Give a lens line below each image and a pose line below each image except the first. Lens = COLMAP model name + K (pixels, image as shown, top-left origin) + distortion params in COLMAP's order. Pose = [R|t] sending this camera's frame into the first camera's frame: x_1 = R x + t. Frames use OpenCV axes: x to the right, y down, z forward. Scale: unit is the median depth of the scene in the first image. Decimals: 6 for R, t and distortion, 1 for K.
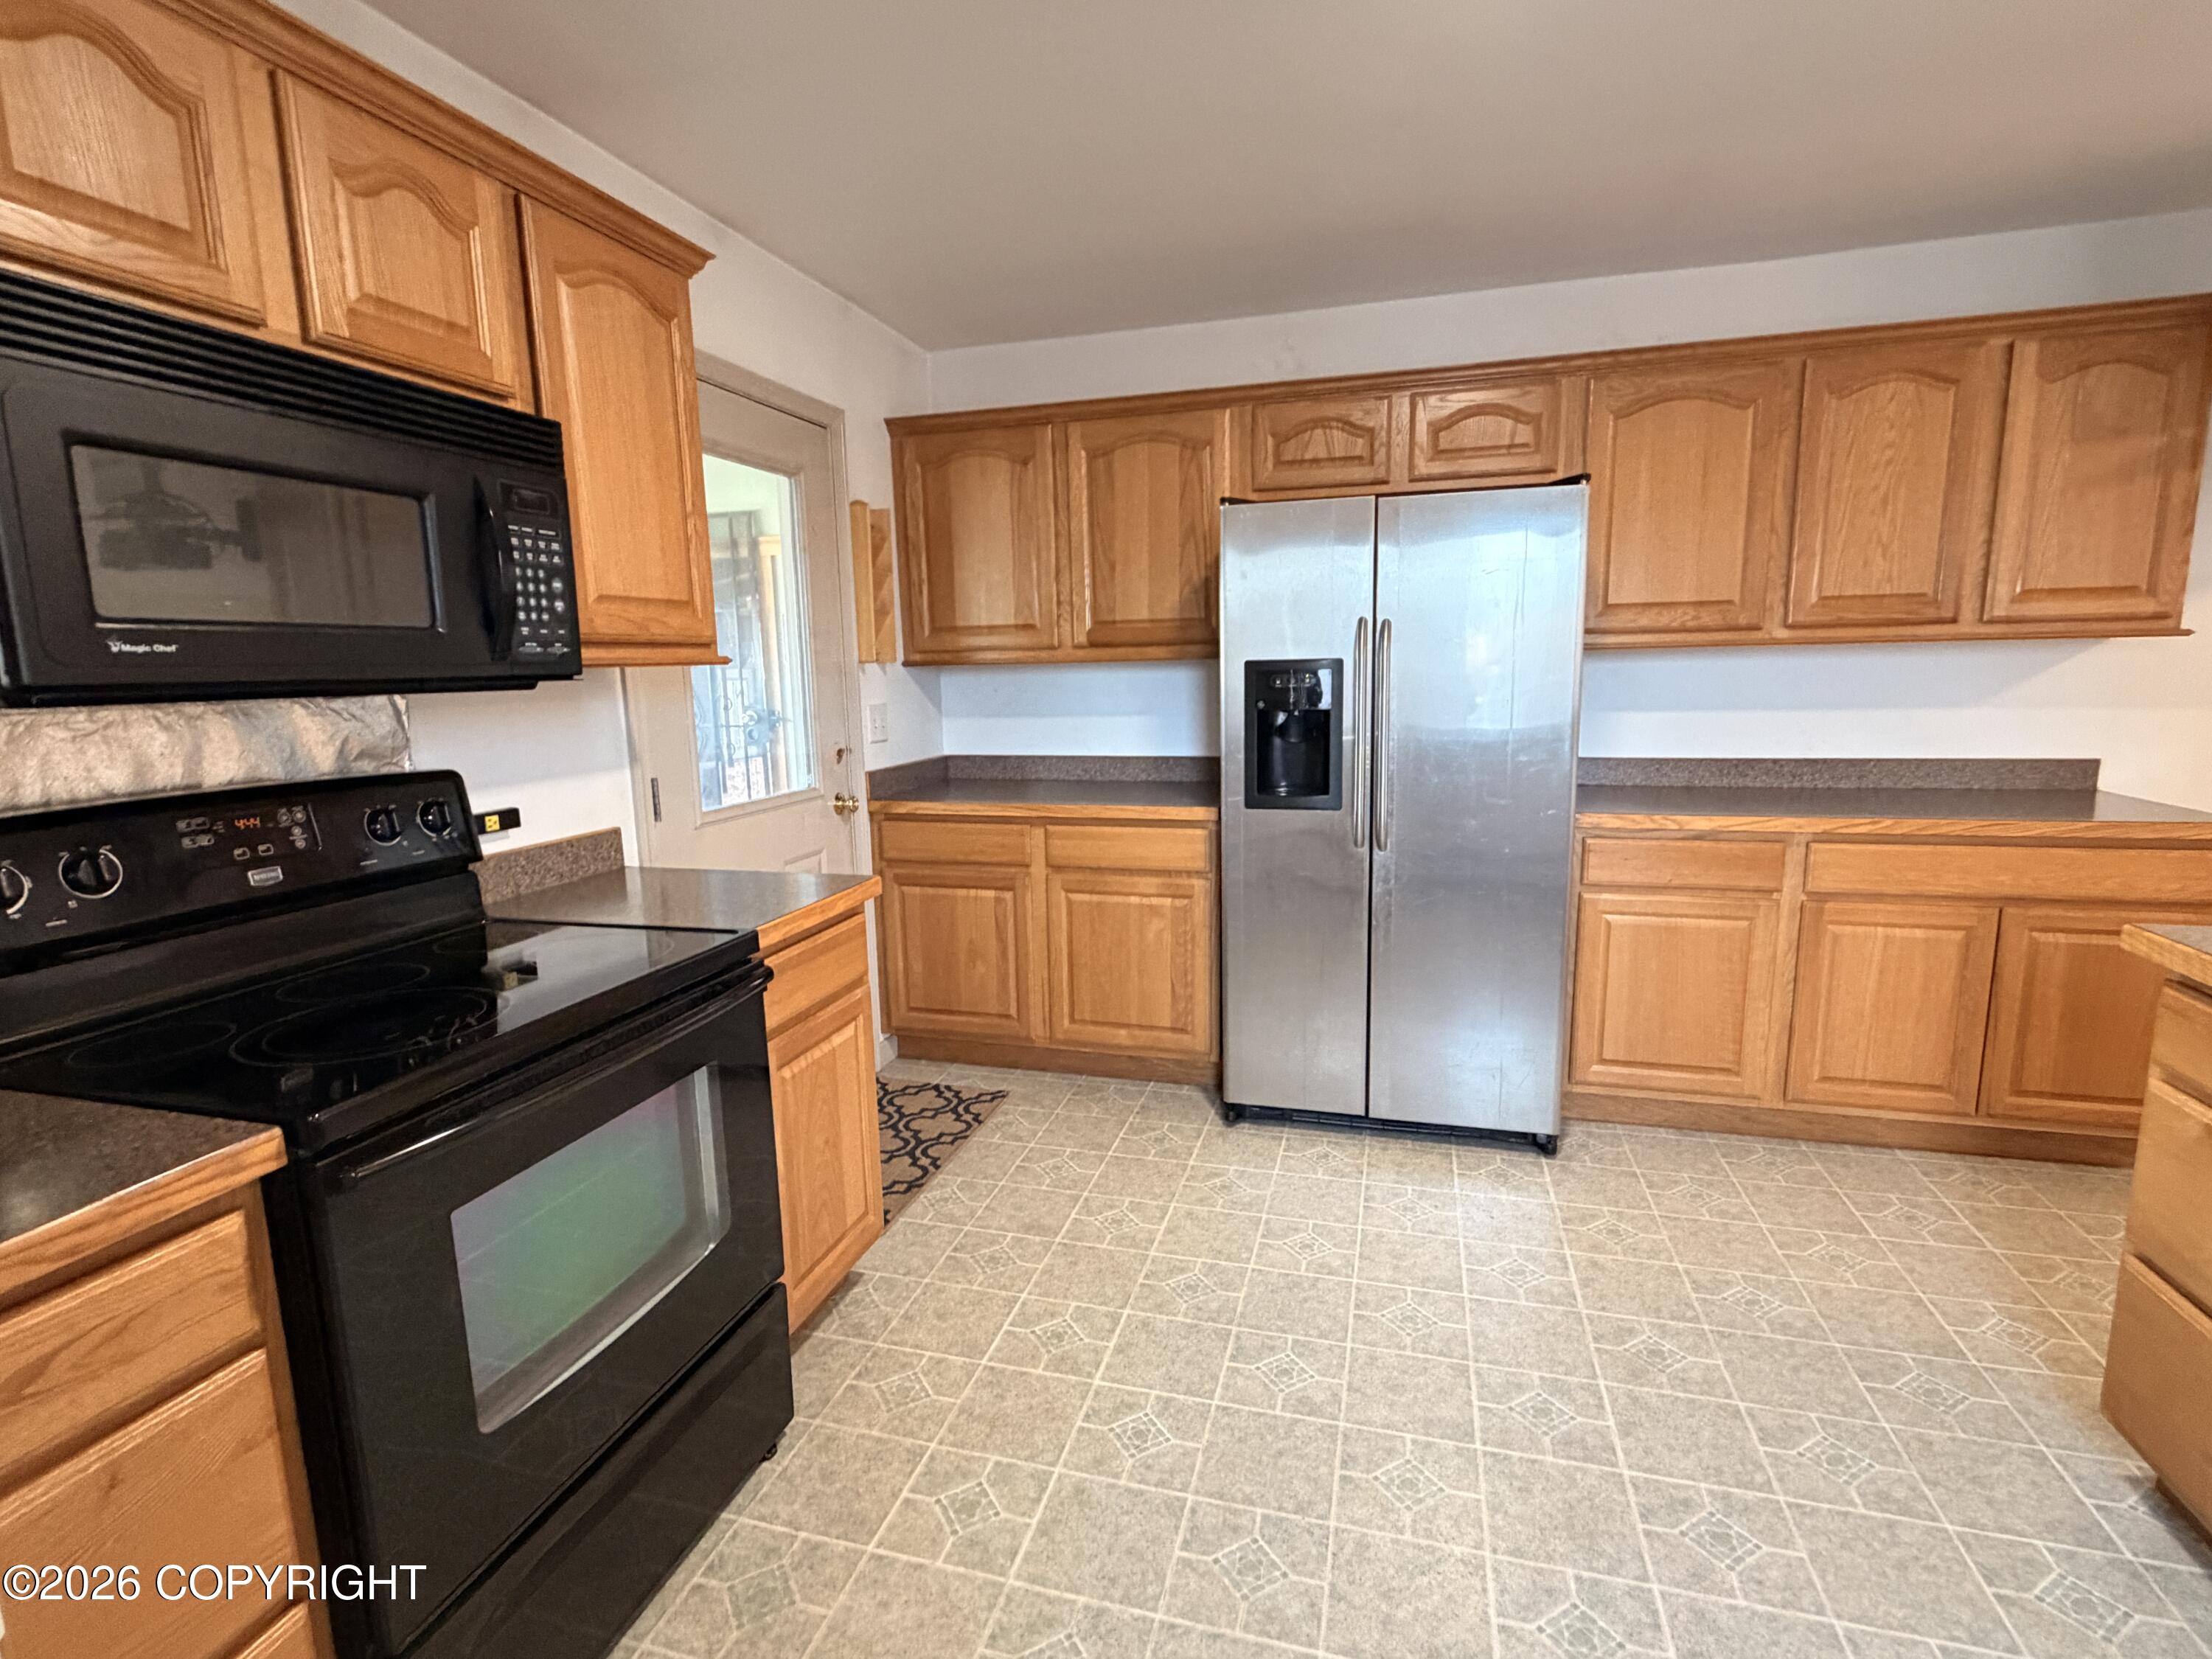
lens RADIAL K [[1060.2, 0, 1106.0], [0, 1060.2, 829.5], [0, 0, 1]] dist [-0.006108, 0.000235]
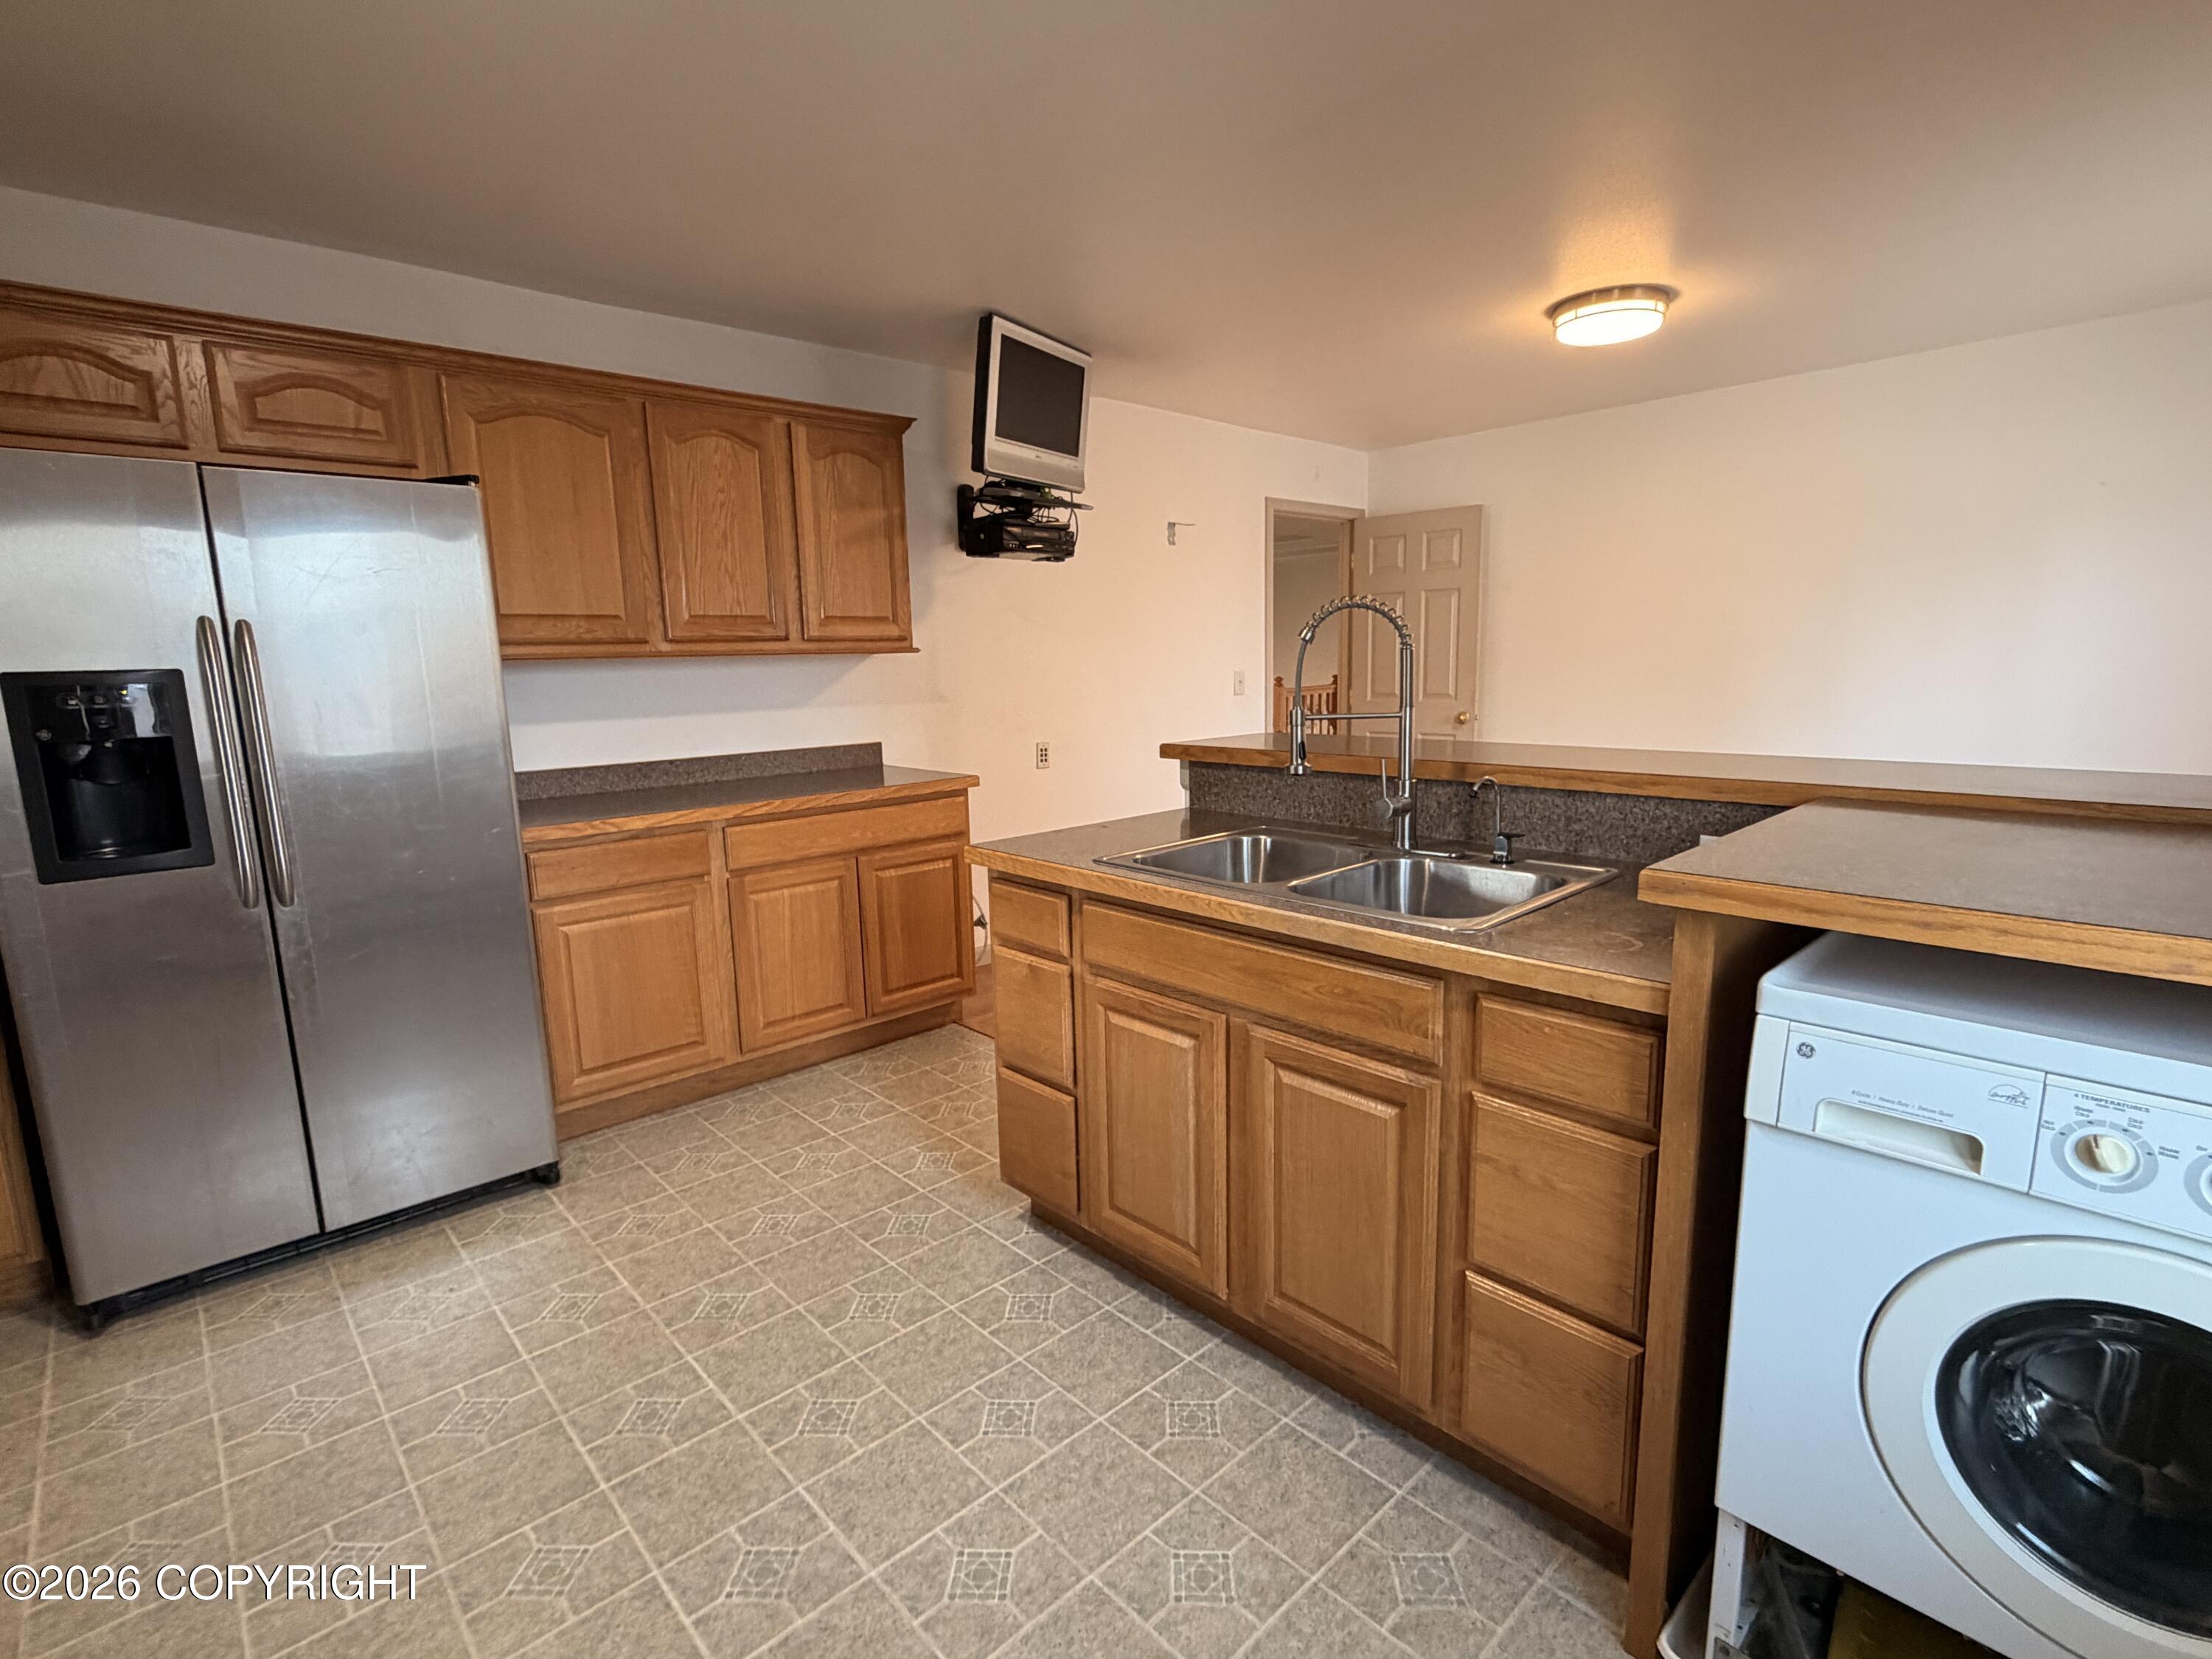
lens RADIAL K [[1062.6, 0, 1106.0], [0, 1062.6, 829.5], [0, 0, 1]] dist [0.002419, -0.000890]
pose [[0.514789, -0.128192, 0.847679, -0.099606], [0.146044, 0.987418, 0.060633, 0.004459], [-0.844786, 0.092586, 0.527034, 0.037626]]
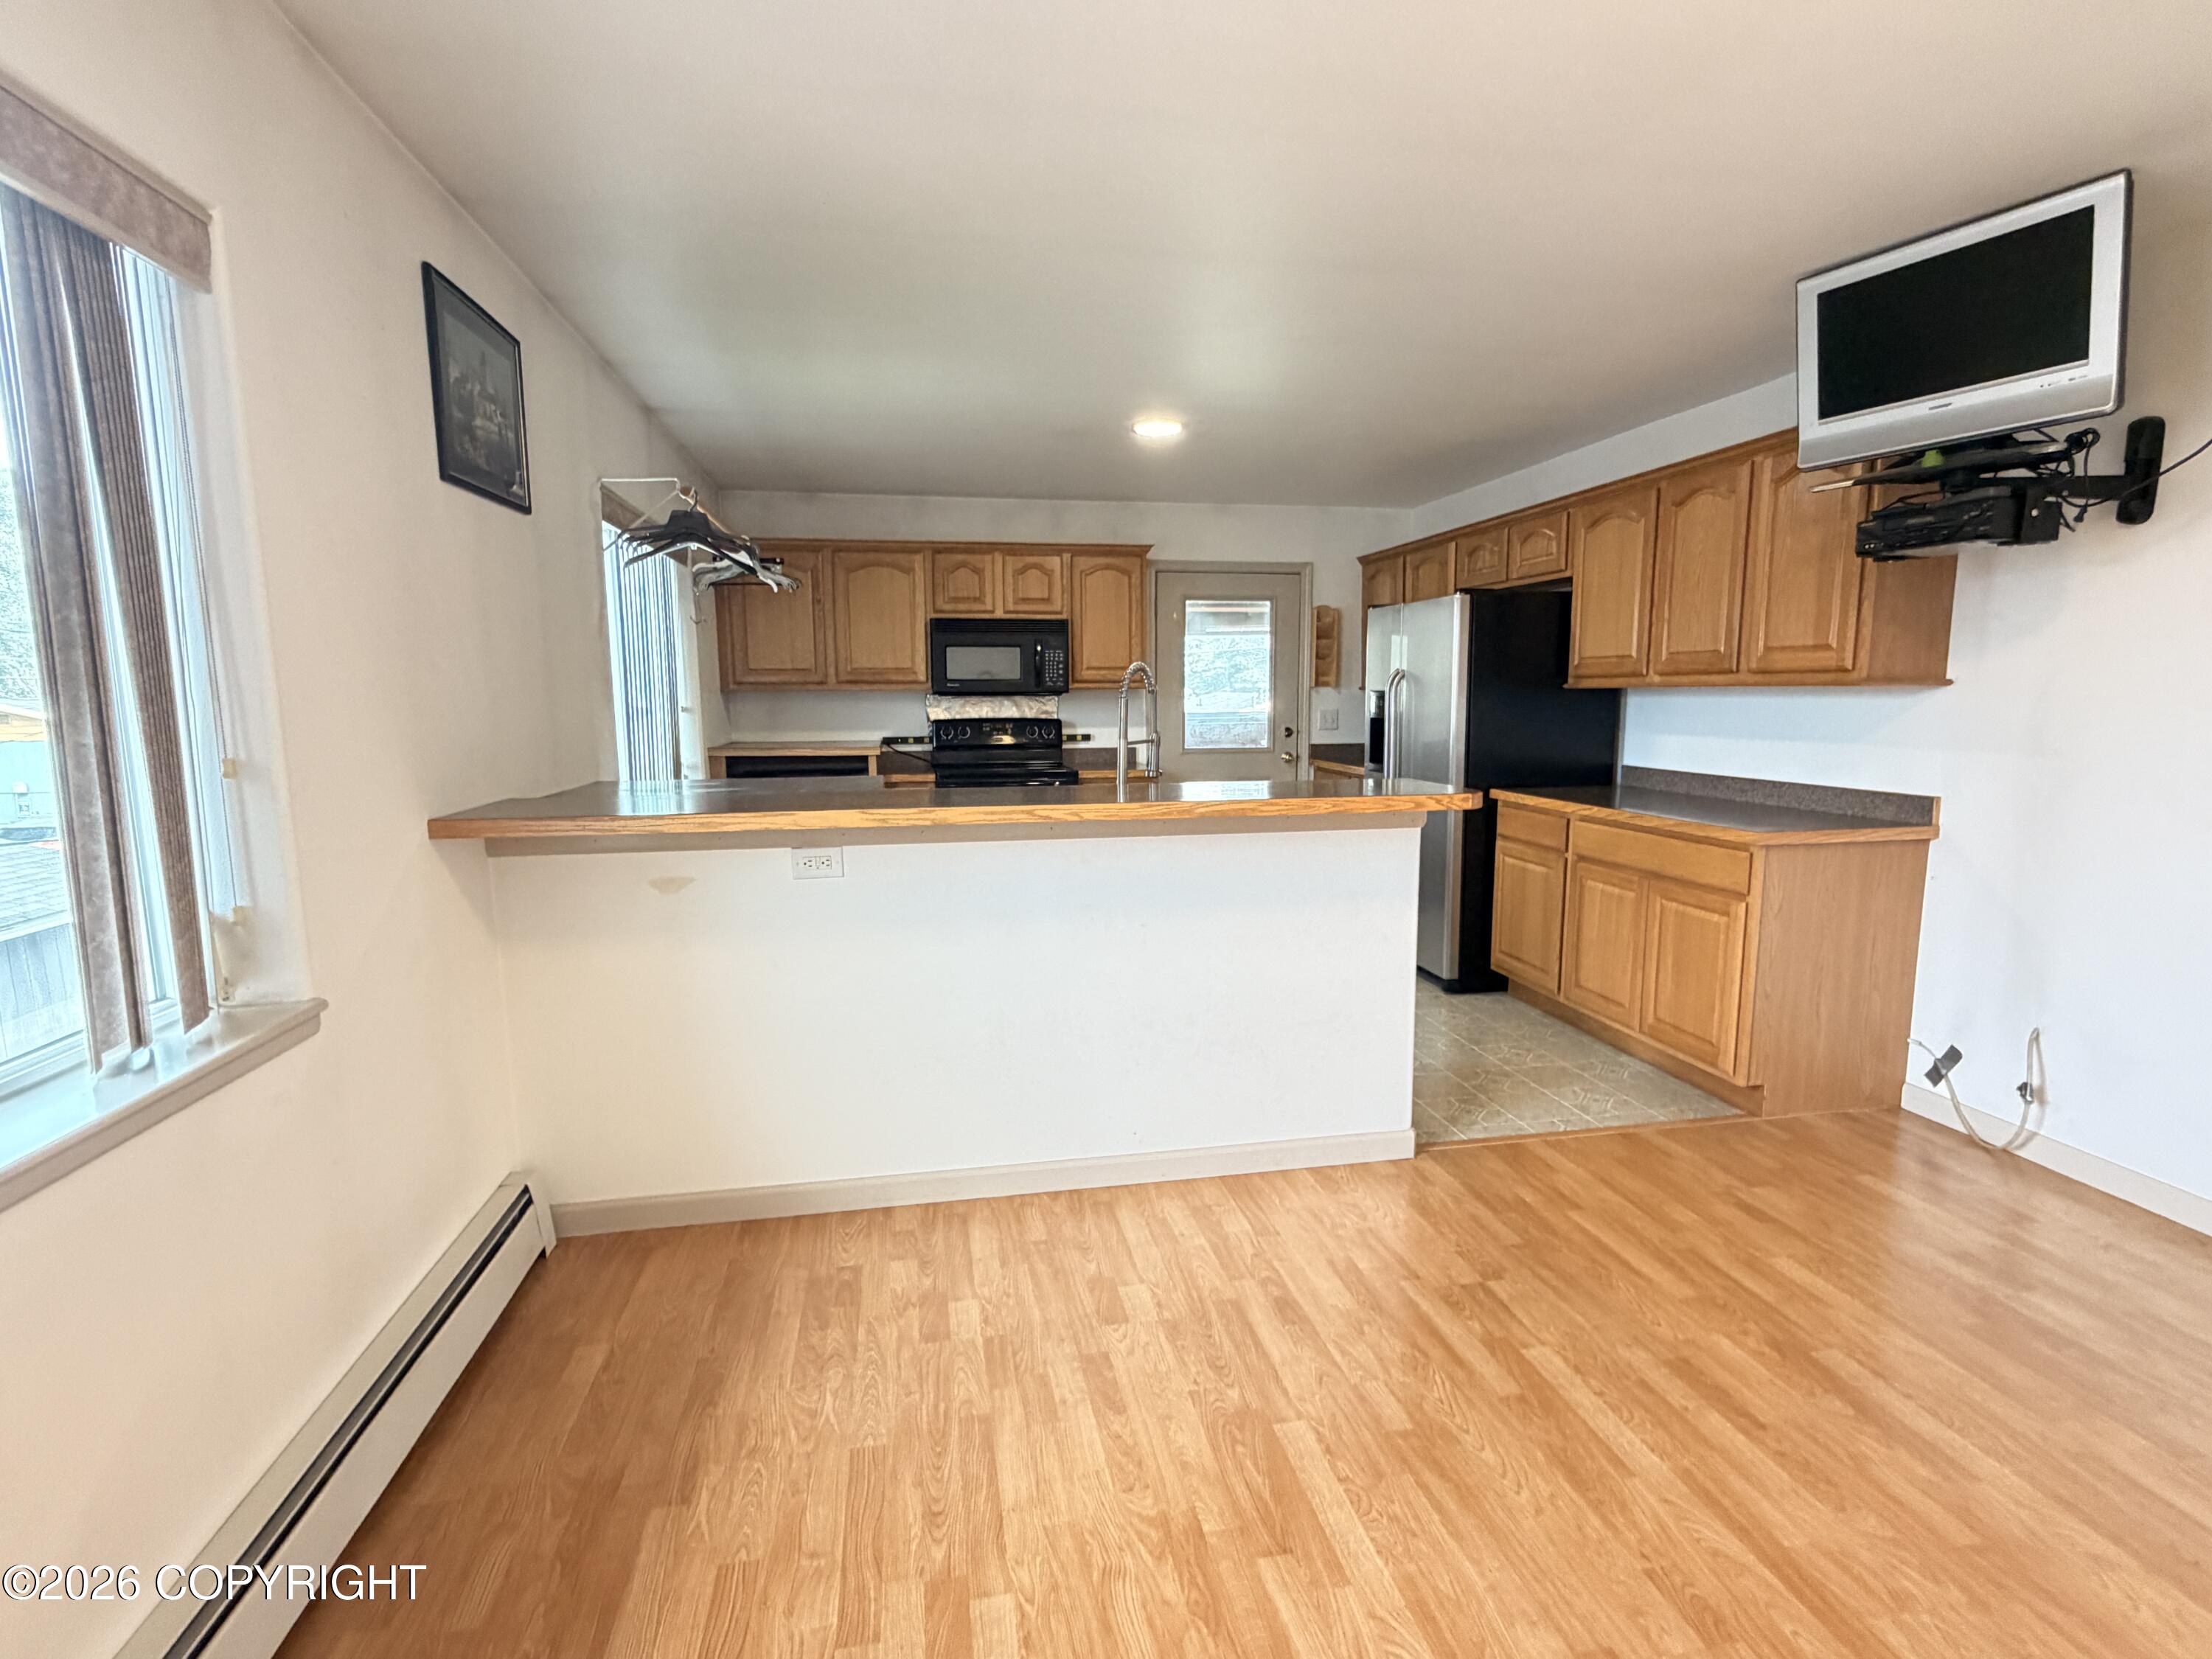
lens RADIAL K [[1062.6, 0, 1106.0], [0, 1062.6, 829.5], [0, 0, 1]] dist [0.002419, -0.000890]
pose [[0.451898, 0.135563, -0.881709, 1.574015], [-0.146314, 0.986264, 0.076649, 0.006689], [0.879989, 0.094369, 0.465525, -0.259580]]
